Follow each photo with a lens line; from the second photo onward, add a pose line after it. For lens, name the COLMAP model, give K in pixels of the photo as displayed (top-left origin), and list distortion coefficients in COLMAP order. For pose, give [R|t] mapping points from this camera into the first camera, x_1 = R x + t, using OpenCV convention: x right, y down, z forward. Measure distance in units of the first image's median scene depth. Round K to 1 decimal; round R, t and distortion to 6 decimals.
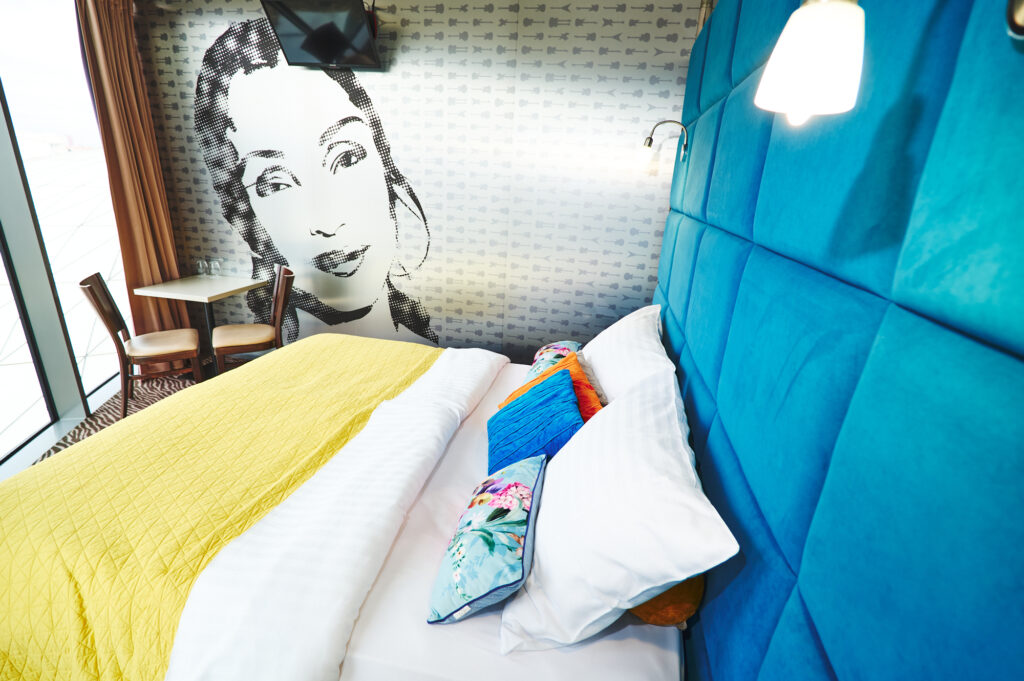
lens RADIAL K [[475.8, 0, 514.4], [0, 475.8, 340.3], [0, 0, 1]] dist [-0.018879, 0.004969]
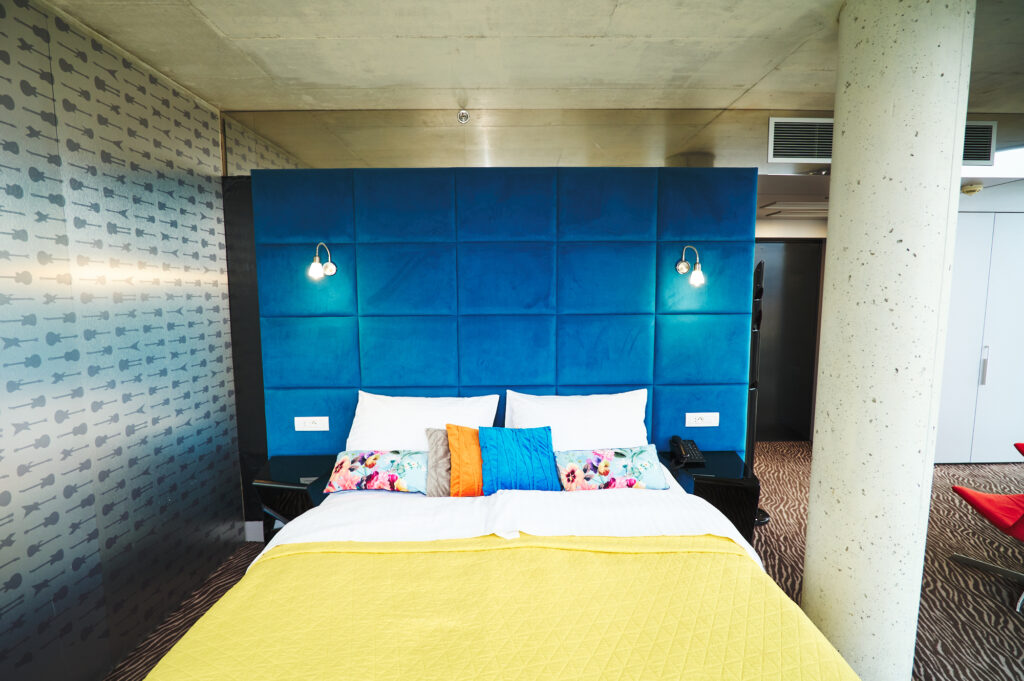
lens RADIAL K [[475.8, 0, 513.3], [0, 475.8, 341.5], [0, 0, 1]] dist [-0.018879, 0.004969]
pose [[-0.214207, -0.152199, 0.964858, -0.658027], [0.311022, 0.925747, 0.215079, -0.236662], [-0.925949, 0.346163, -0.150965, 0.568532]]
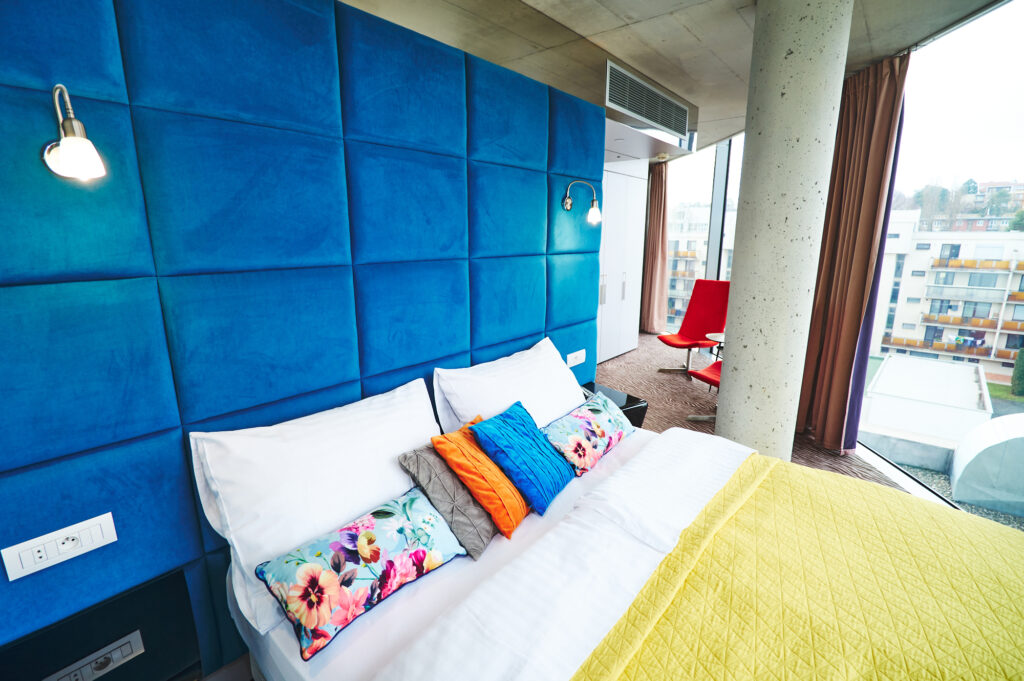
lens RADIAL K [[475.8, 0, 521.7], [0, 475.8, 341.5], [0, 0, 1]] dist [-0.018879, 0.004969]
pose [[-0.883110, -0.156924, 0.442145, -0.202286], [0.104094, 0.853382, 0.510788, -0.302375], [-0.457474, 0.497106, -0.737295, 0.858526]]
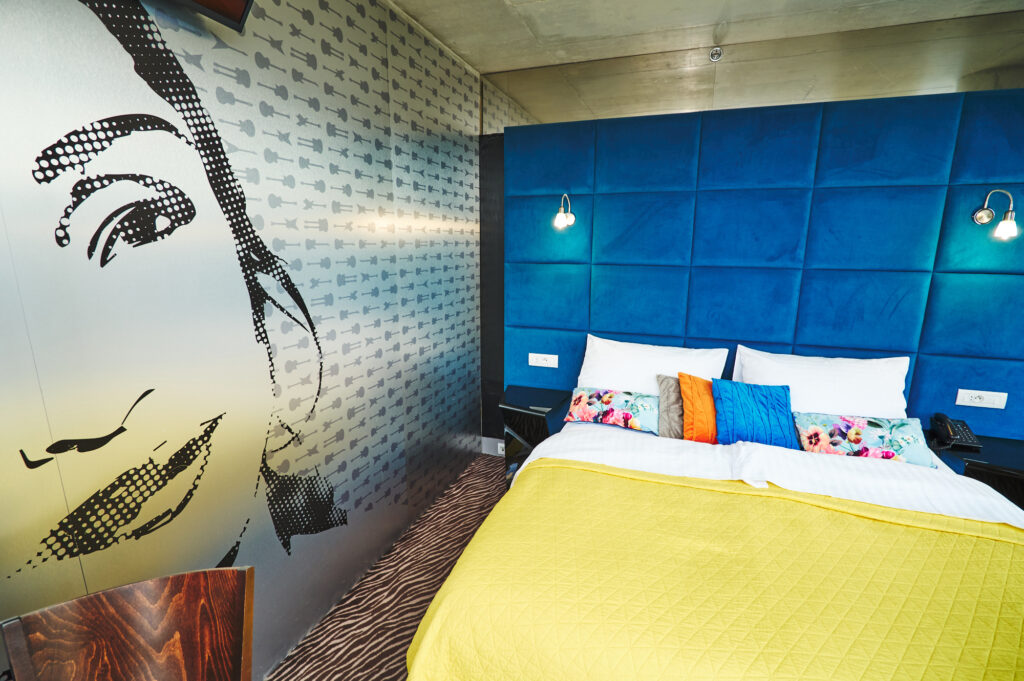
lens RADIAL K [[475.8, 0, 512.4], [0, 475.8, 343.4], [0, 0, 1]] dist [-0.018879, 0.004969]
pose [[0.140013, -0.258331, 0.955856, -0.696768], [0.323251, 0.924398, 0.202480, -0.275374], [-0.935898, 0.280632, 0.212933, 0.673624]]
